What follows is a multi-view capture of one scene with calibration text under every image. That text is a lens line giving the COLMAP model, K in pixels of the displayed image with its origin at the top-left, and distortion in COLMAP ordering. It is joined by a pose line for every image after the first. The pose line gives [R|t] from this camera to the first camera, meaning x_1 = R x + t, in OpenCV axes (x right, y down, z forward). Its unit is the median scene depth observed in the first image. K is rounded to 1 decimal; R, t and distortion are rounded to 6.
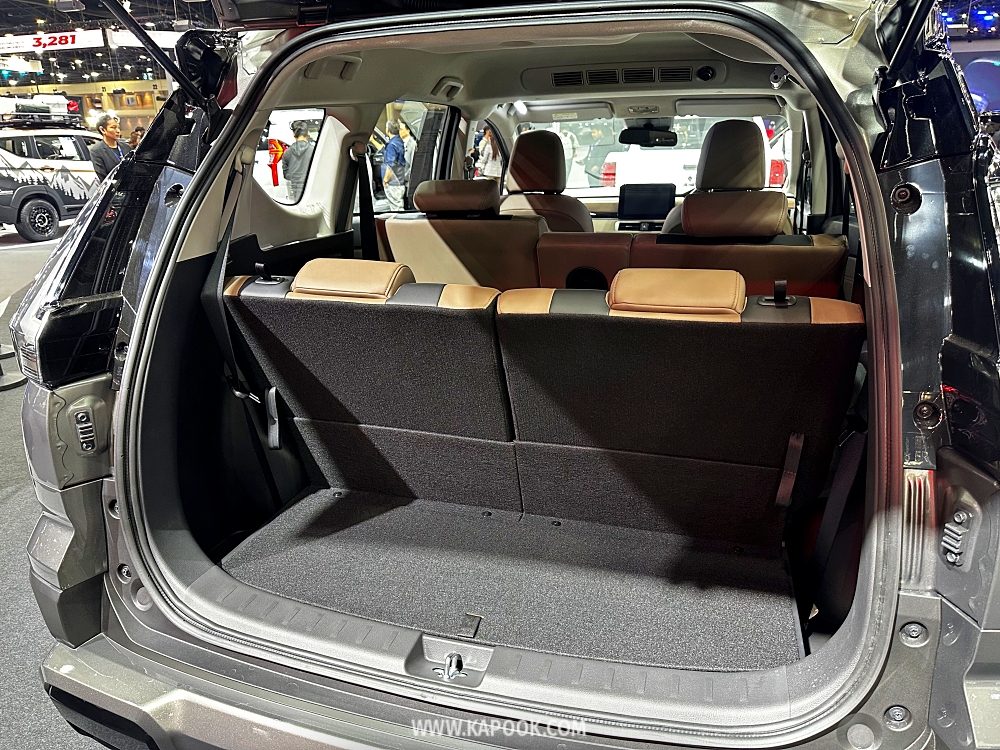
lens RADIAL K [[701.8, 0, 499.9], [0, 701.8, 381.0], [0, 0, 1]] dist [0.045987, -0.004089]
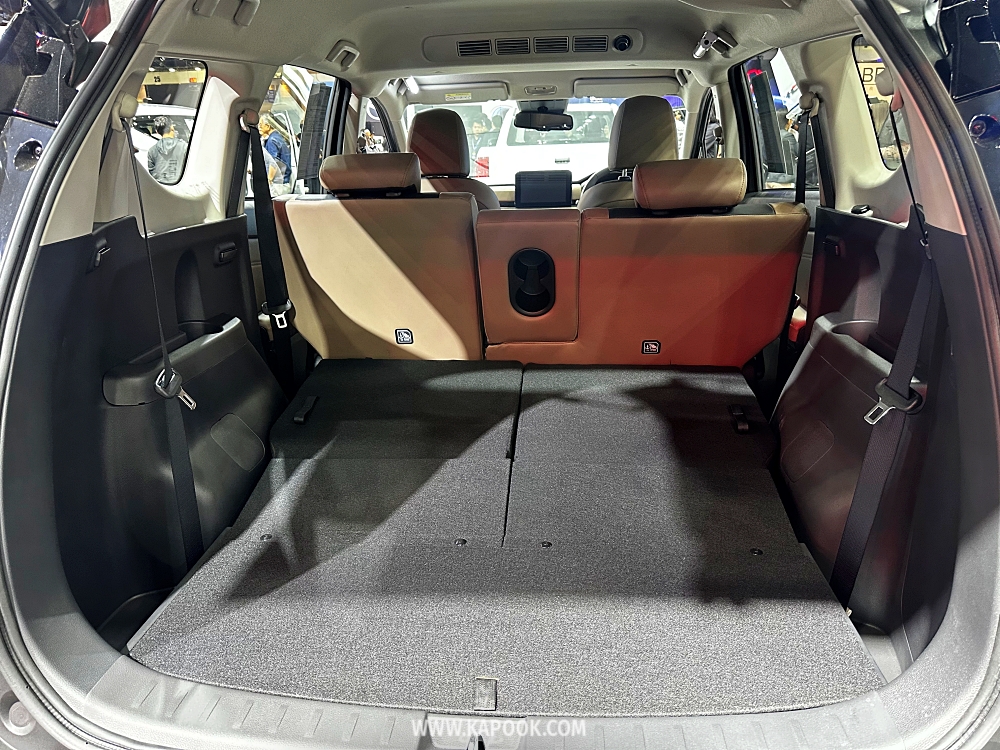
lens RADIAL K [[713.1, 0, 500.0], [0, 713.1, 375.0], [0, 0, 1]] dist [0.005071, 0.010533]
pose [[0.981299, -0.066972, 0.180464, -0.079994], [0.069091, 0.997595, -0.005476, 0.000271], [-0.179663, 0.017842, 0.983566, 0.117955]]
